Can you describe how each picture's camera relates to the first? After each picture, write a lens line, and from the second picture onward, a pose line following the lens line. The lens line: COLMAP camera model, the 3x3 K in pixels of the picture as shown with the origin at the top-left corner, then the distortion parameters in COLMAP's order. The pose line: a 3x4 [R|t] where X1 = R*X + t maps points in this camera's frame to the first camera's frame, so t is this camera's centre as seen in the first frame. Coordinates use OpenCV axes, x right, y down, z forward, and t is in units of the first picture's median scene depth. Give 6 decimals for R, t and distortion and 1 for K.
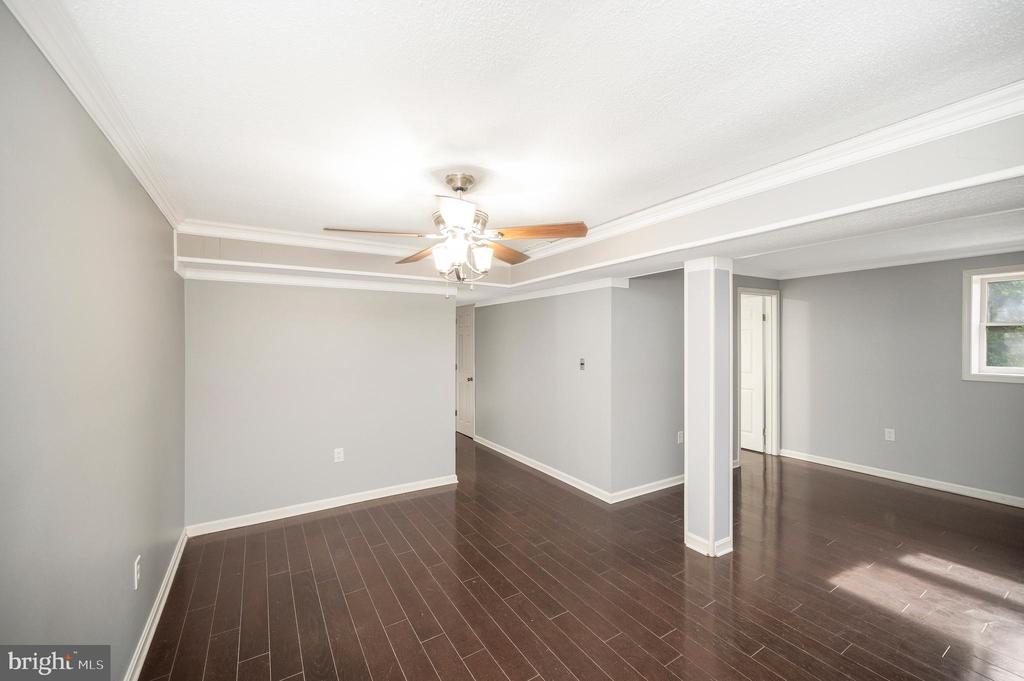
lens RADIAL K [[410.0, 0, 512.6], [0, 410.0, 334.6], [0, 0, 1]] dist [0.002485, 0.000296]
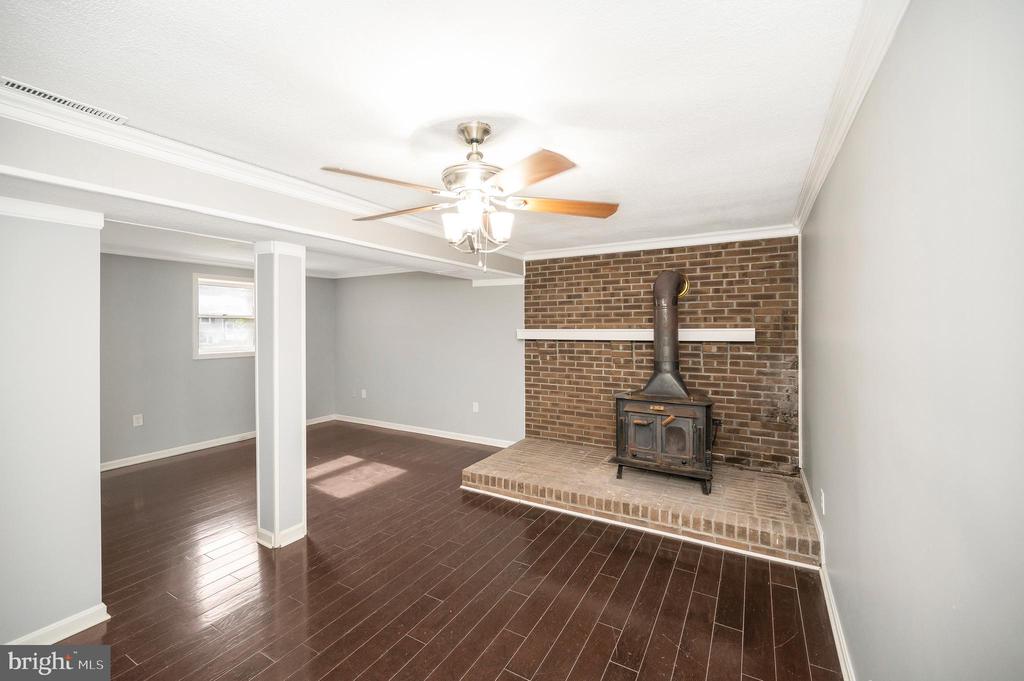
lens RADIAL K [[410.0, 0, 512.6], [0, 410.0, 334.6], [0, 0, 1]] dist [0.002485, 0.000296]
pose [[-0.468240, -0.010061, 0.883544, -0.847854], [-0.010762, 0.999926, 0.005683, 0.023772], [-0.883536, -0.006848, -0.468314, 1.277735]]
